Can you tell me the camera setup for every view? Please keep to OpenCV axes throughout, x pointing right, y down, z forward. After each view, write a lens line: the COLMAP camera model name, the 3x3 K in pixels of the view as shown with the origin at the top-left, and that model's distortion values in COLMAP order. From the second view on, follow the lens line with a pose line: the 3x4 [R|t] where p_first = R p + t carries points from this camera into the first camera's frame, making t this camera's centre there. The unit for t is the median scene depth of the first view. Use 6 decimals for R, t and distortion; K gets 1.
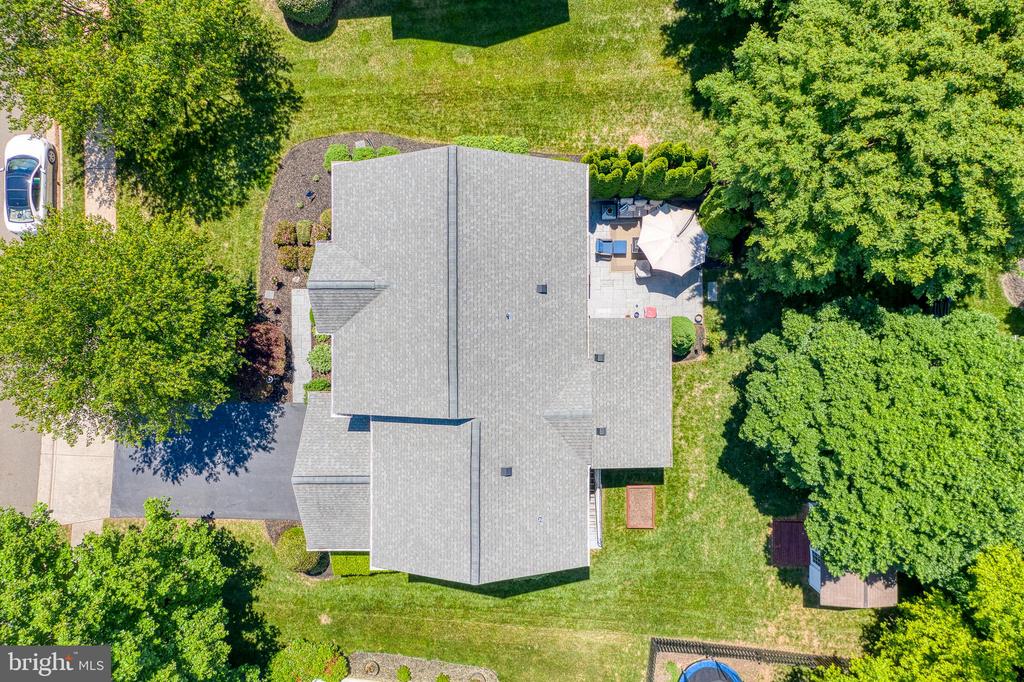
lens RADIAL K [[795.1, 0, 504.1], [0, 795.1, 335.2], [0, 0, 1]] dist [0.043477, -0.005623]
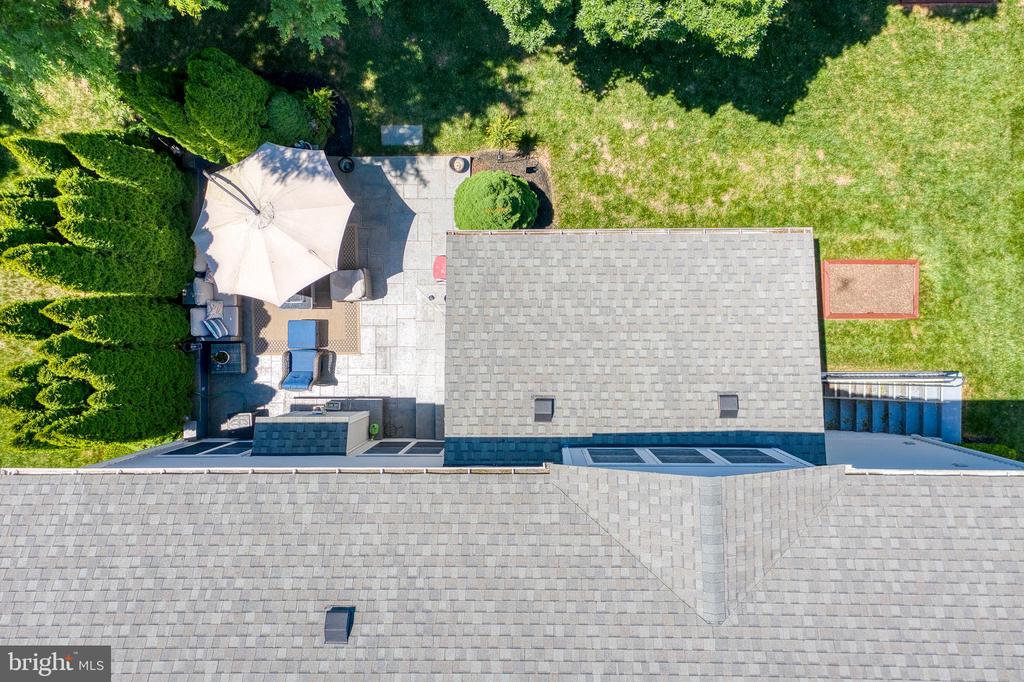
lens RADIAL K [[795.1, 0, 515.7], [0, 795.1, 332.1], [0, 0, 1]] dist [0.043477, -0.005623]
pose [[0.002360, -0.999517, 0.030987, 0.132834], [0.999887, 0.001898, -0.014945, 0.018569], [0.014879, 0.031018, 0.999408, 0.543040]]
